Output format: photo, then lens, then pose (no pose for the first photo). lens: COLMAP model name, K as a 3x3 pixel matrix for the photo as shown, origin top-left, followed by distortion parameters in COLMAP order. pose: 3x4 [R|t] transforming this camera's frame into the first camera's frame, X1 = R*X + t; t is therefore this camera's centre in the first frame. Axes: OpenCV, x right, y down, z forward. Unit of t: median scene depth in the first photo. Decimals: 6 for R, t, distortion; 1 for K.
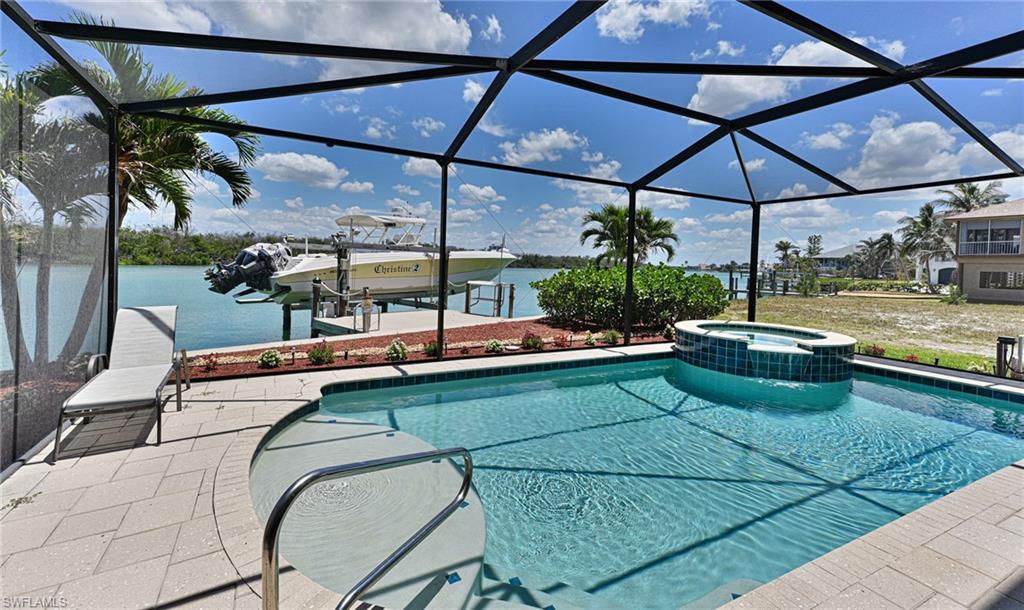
lens RADIAL K [[432.4, 0, 517.5], [0, 432.4, 287.9], [0, 0, 1]] dist [0.007679, -0.000203]
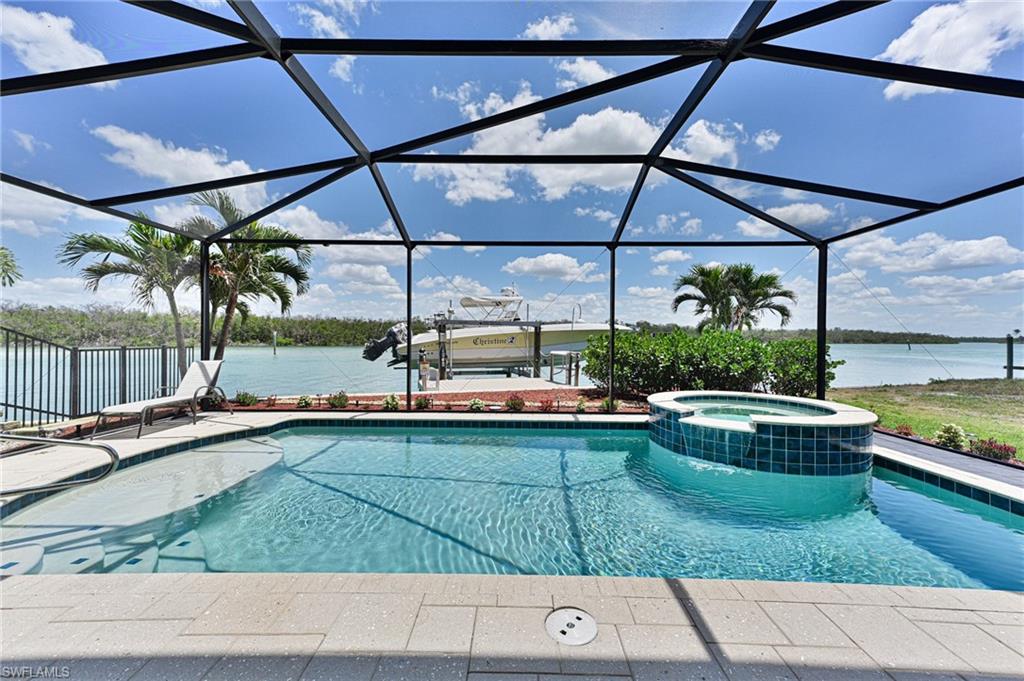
lens RADIAL K [[395.3, 0, 520.9], [0, 395.3, 334.4], [0, 0, 1]] dist [-0.002541, -0.000084]
pose [[0.875879, -0.032850, -0.481411, 0.345347], [-0.004638, 0.997061, -0.076474, 0.022583], [0.482508, 0.069215, 0.873153, 0.114696]]
